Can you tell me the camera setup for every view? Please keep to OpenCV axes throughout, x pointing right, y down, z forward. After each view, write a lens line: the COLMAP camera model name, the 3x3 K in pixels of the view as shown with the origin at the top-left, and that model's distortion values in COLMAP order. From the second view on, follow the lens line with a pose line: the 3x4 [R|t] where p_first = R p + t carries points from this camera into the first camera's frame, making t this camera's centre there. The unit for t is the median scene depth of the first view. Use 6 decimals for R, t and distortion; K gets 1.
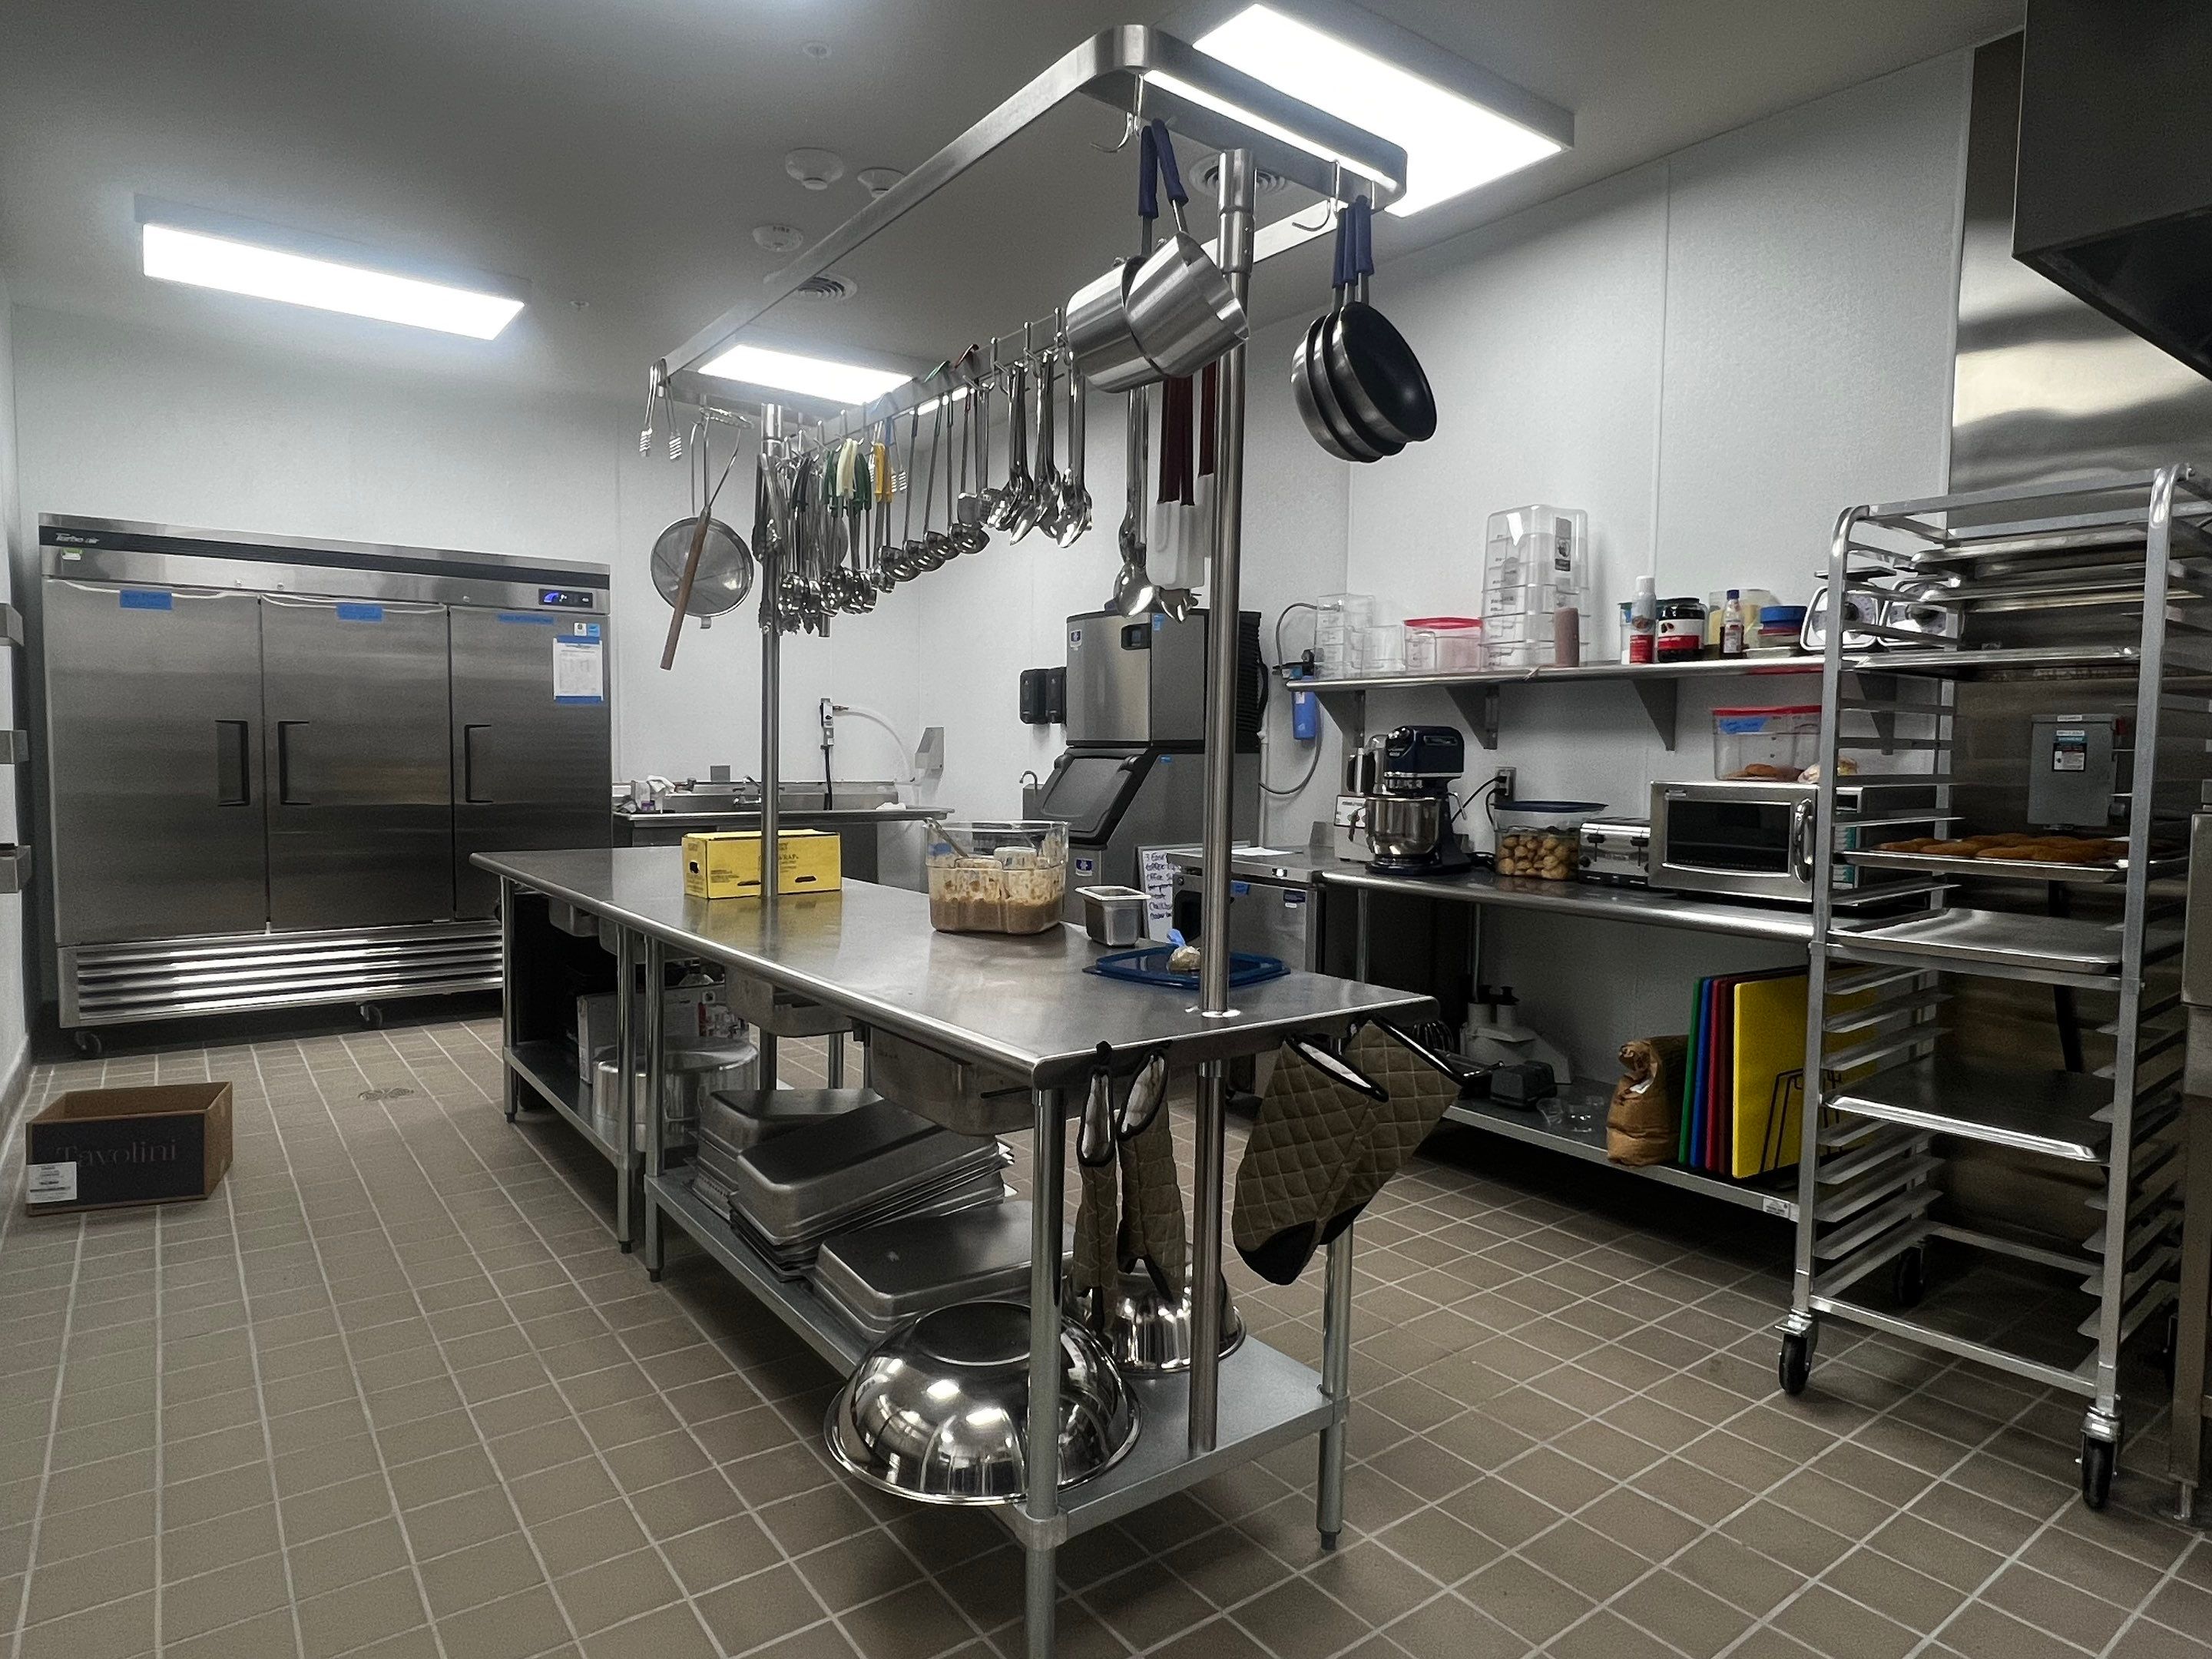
lens RADIAL K [[1291.3, 0, 1056.8], [0, 1291.3, 825.2], [0, 0, 1]] dist [-0.004095, 0.002565]
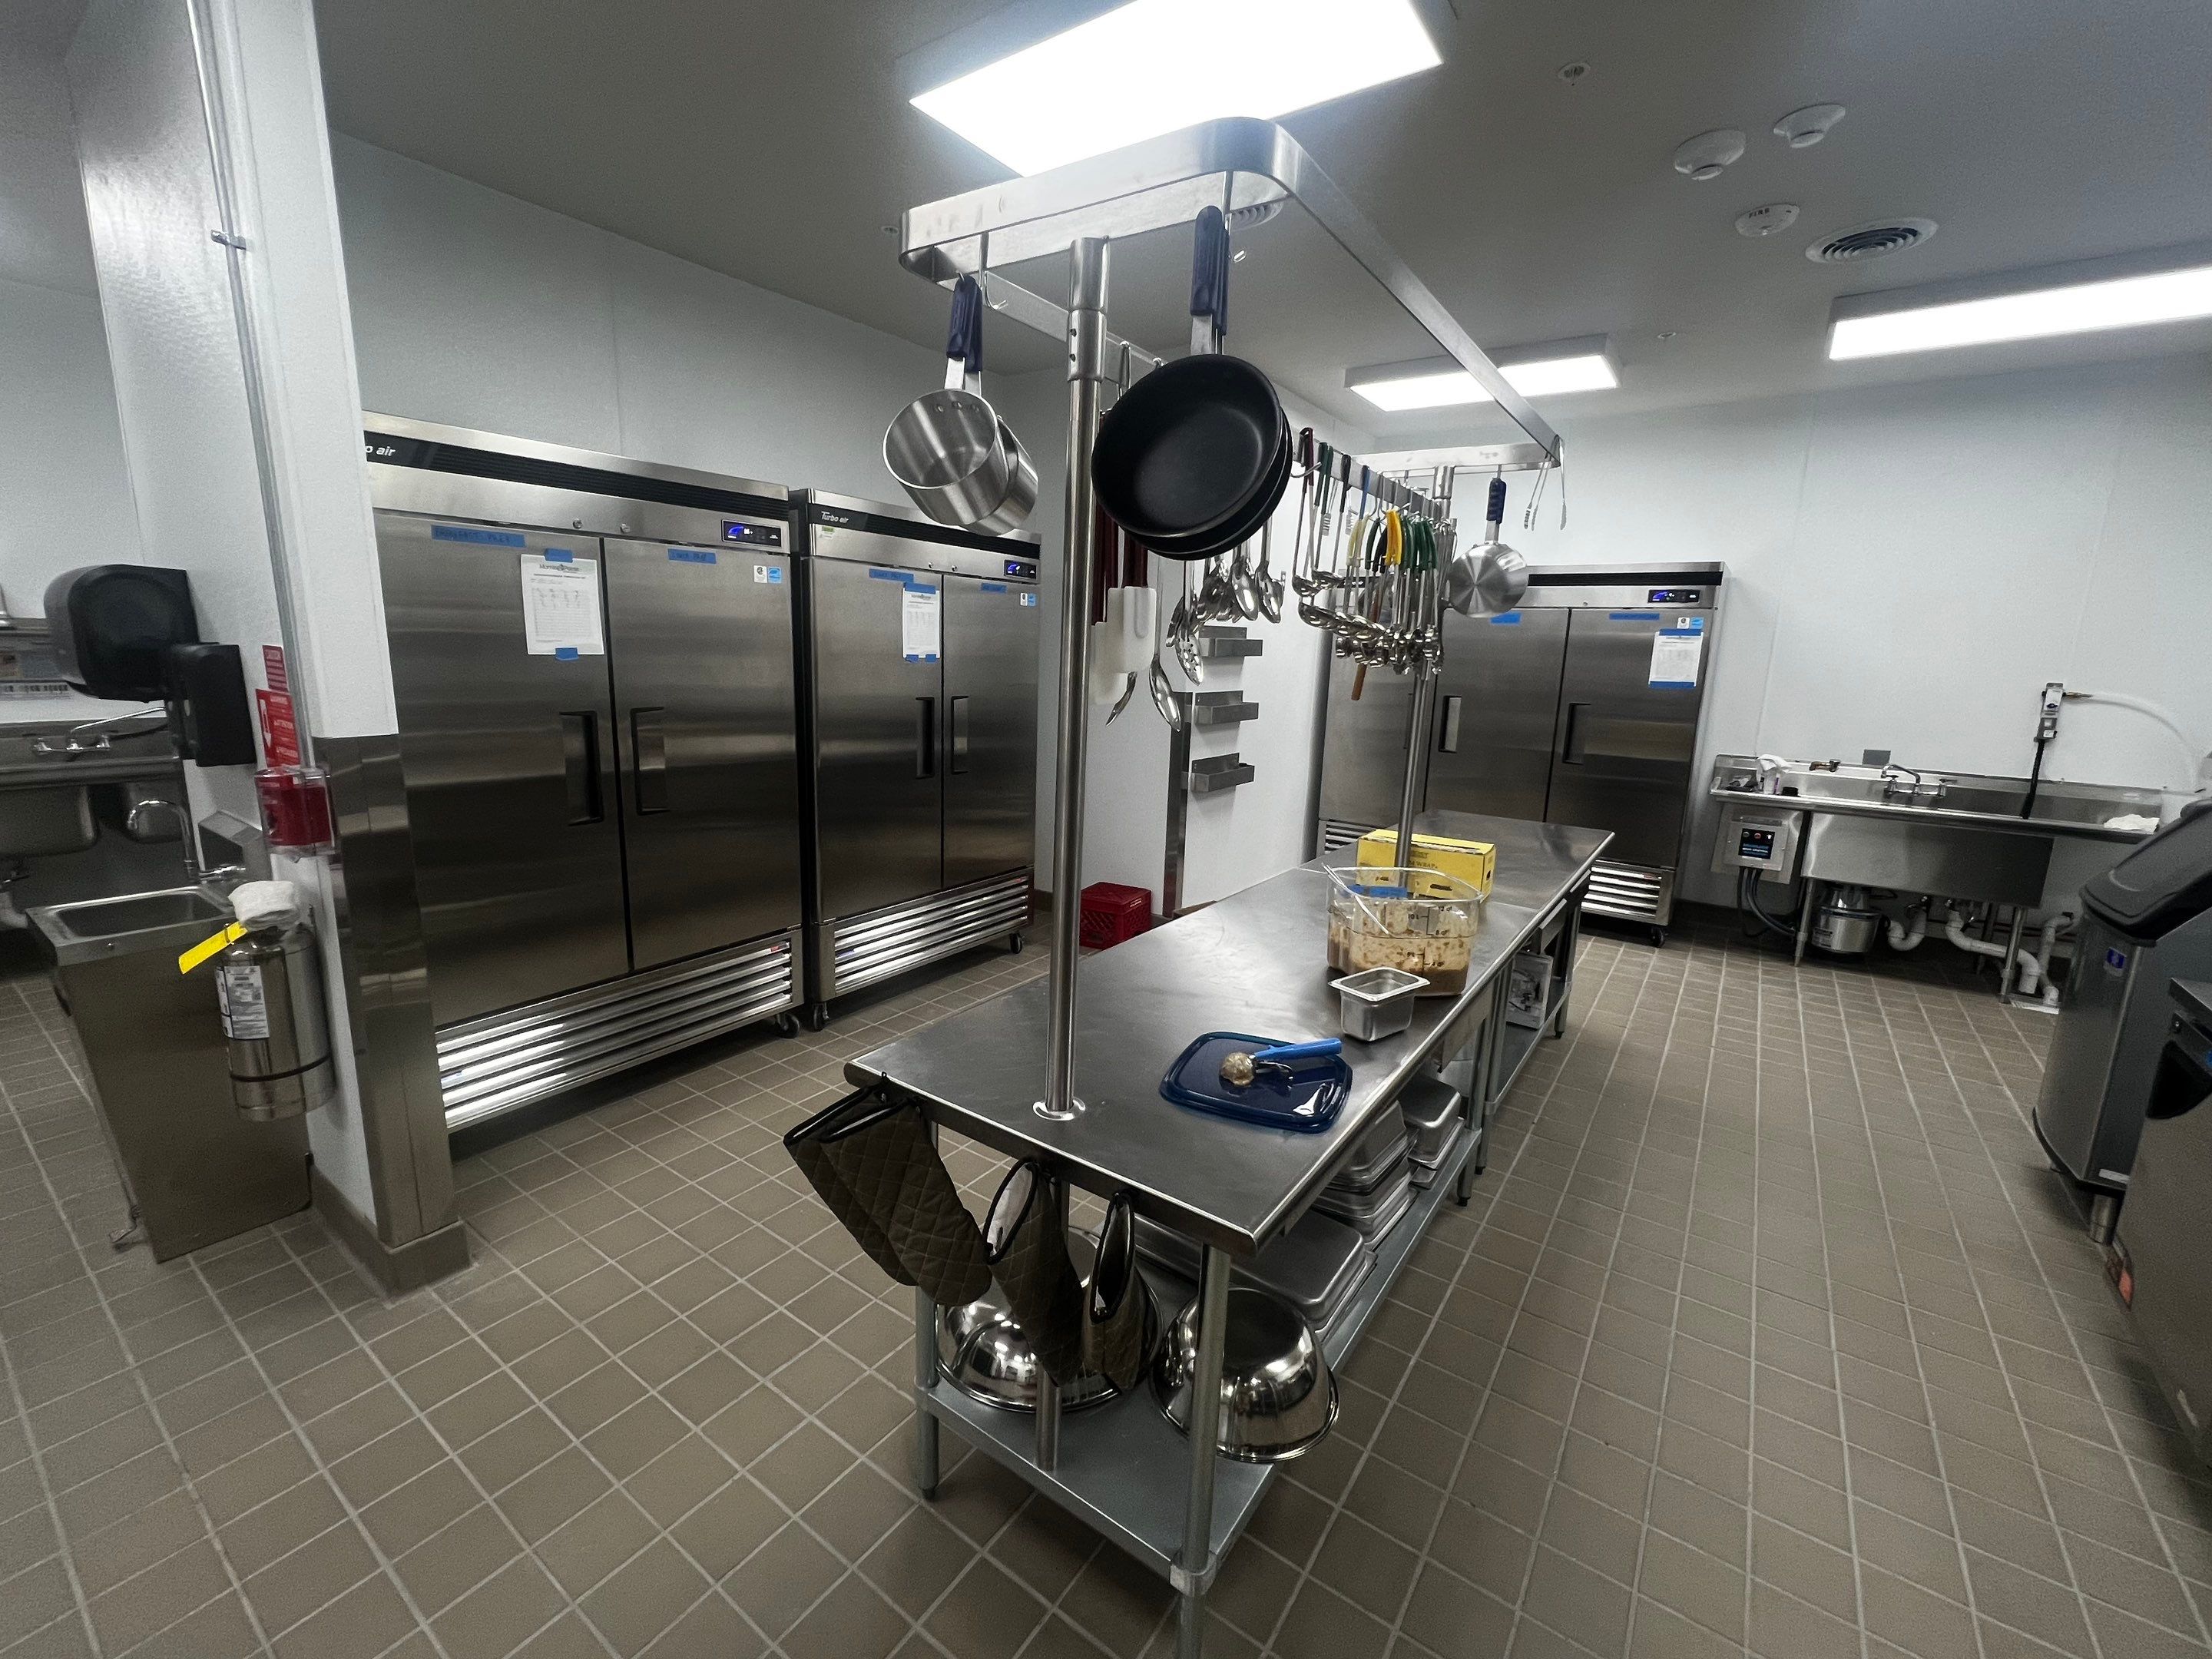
lens RADIAL K [[902.0, 0, 1104.0], [0, 902.0, 815.5], [0, 0, 1]] dist [-0.004463, 0.000477]
pose [[0.310428, 0.176167, -0.934131, 0.248770], [-0.081160, 0.984001, 0.158601, -0.068127], [0.947126, 0.026580, 0.319759, 0.258320]]
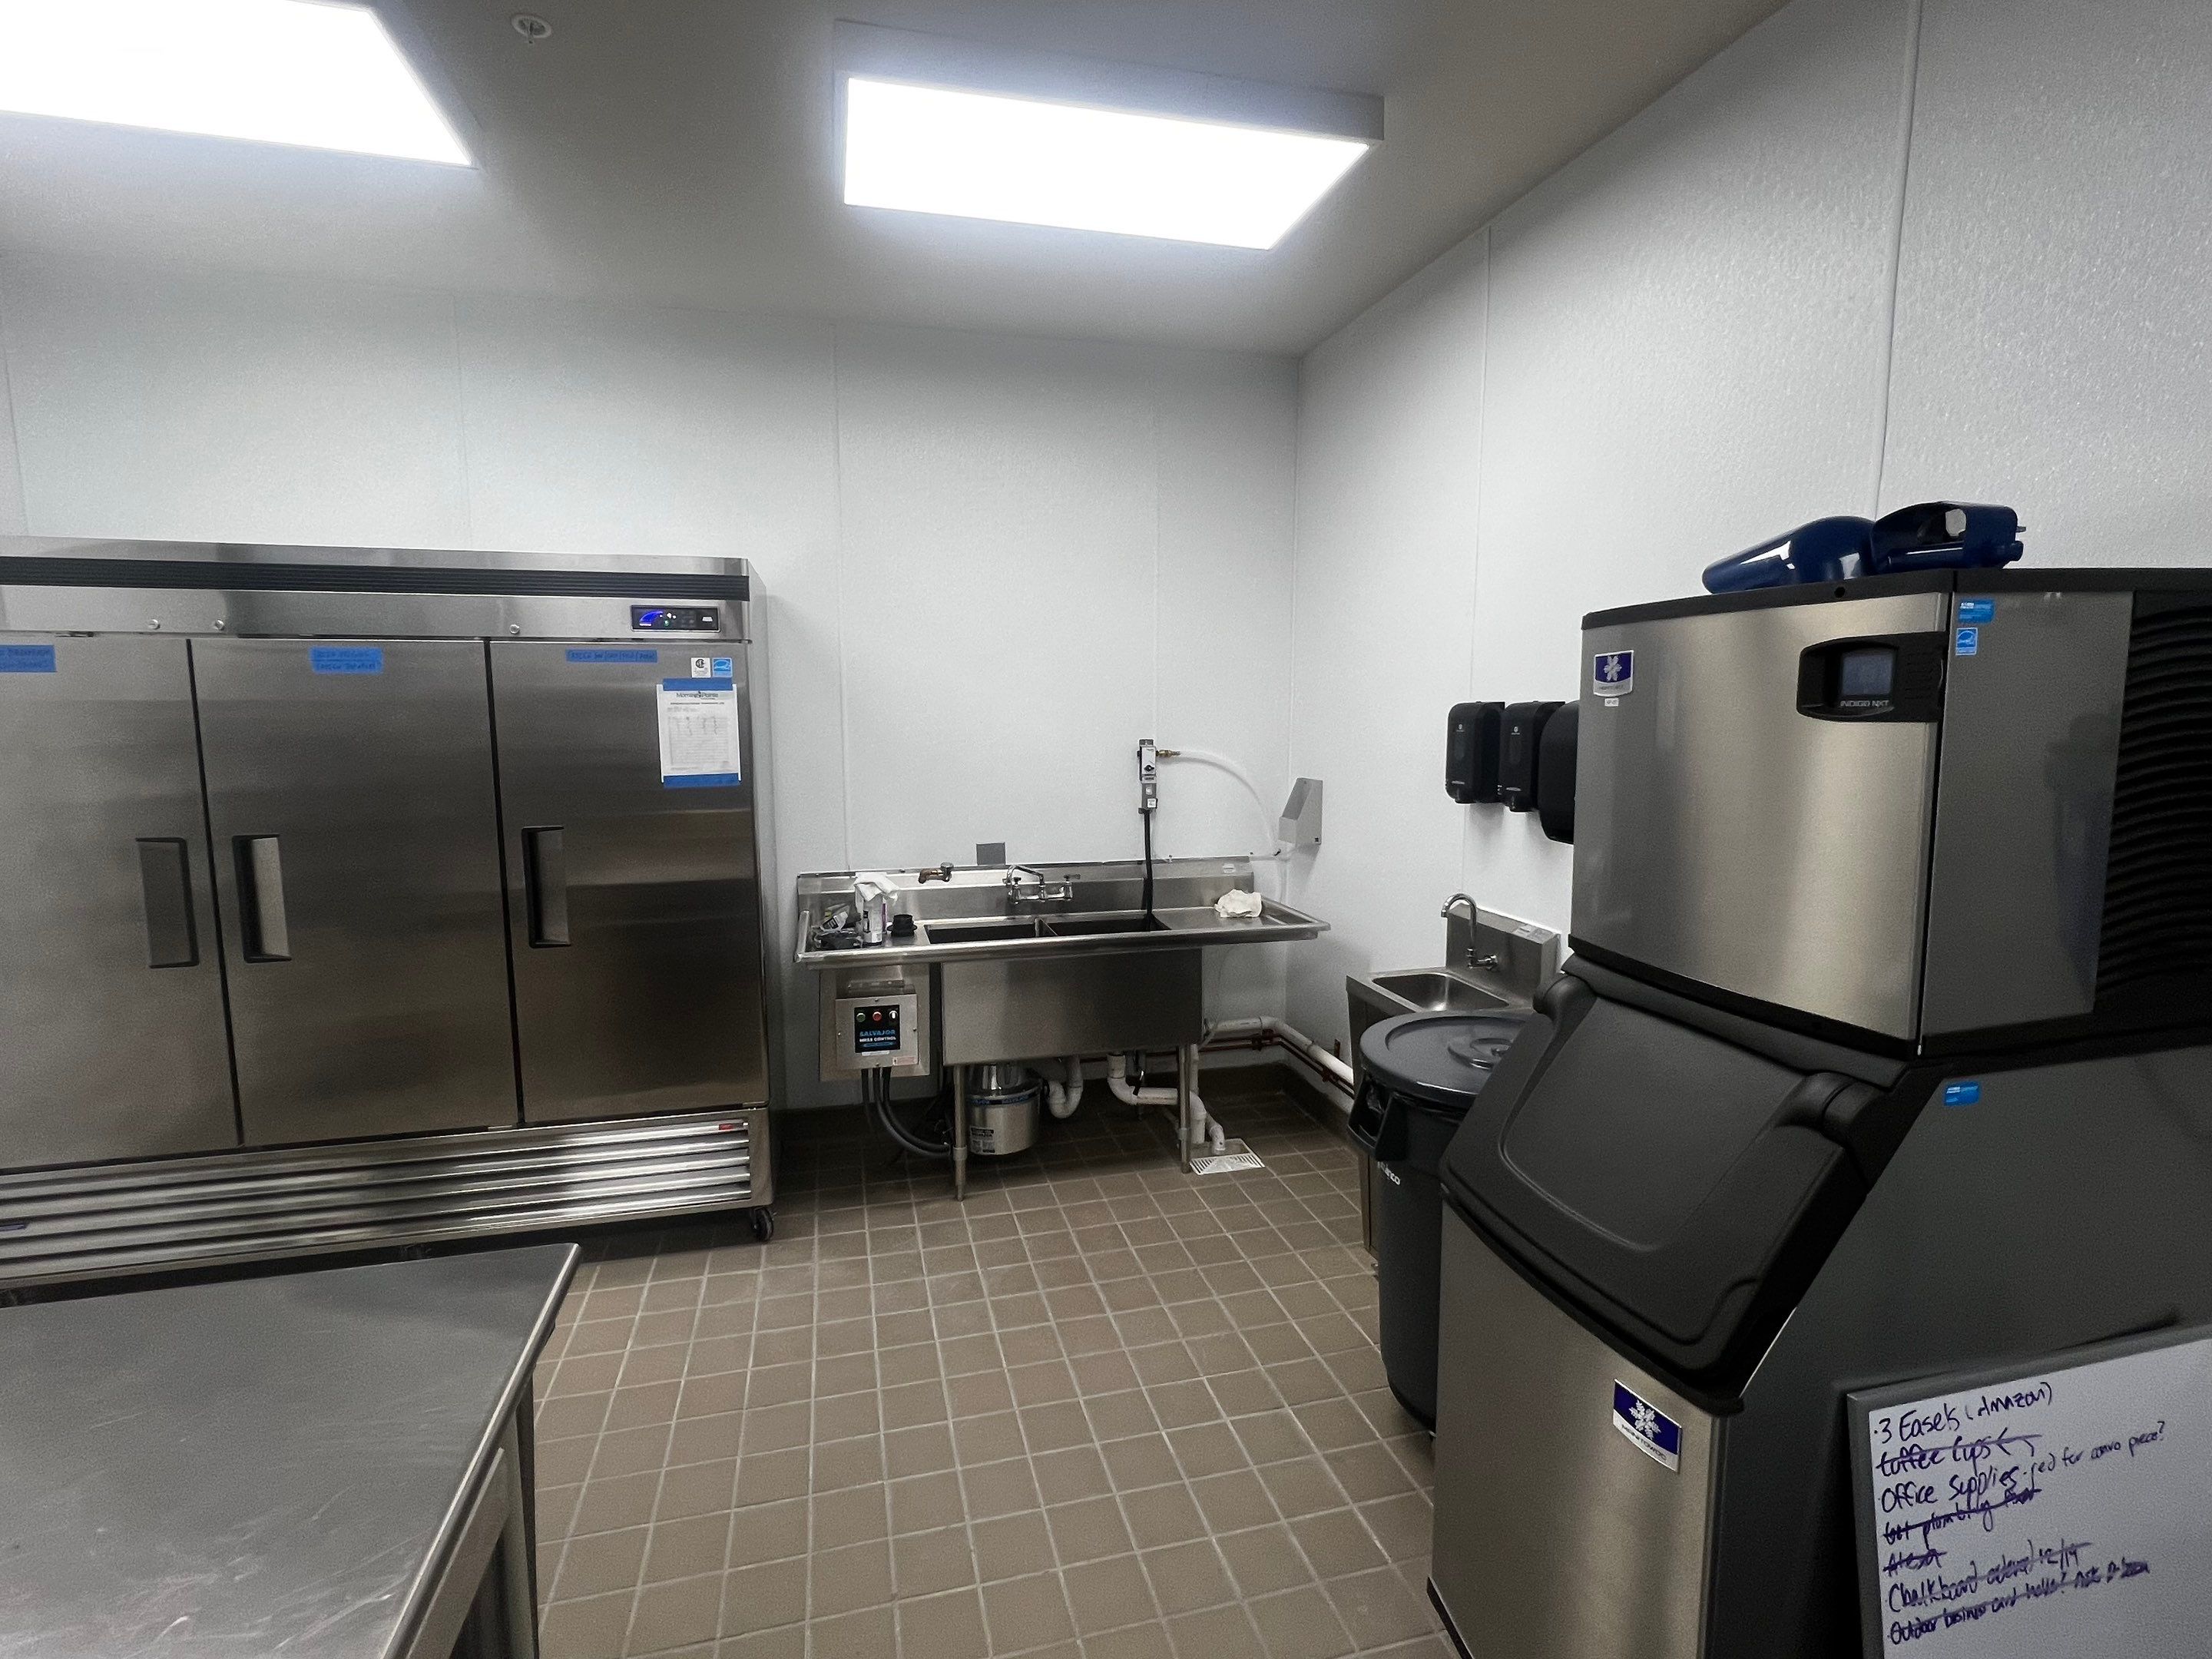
lens RADIAL K [[995.1, 0, 1092.5], [0, 995.1, 818.3], [0, 0, 1]] dist [-0.002681, -0.000004]
pose [[0.932271, 0.026259, -0.360806, -0.017481], [-0.006698, 0.998444, 0.055361, -0.106534], [0.361698, -0.049195, 0.930996, 0.615484]]
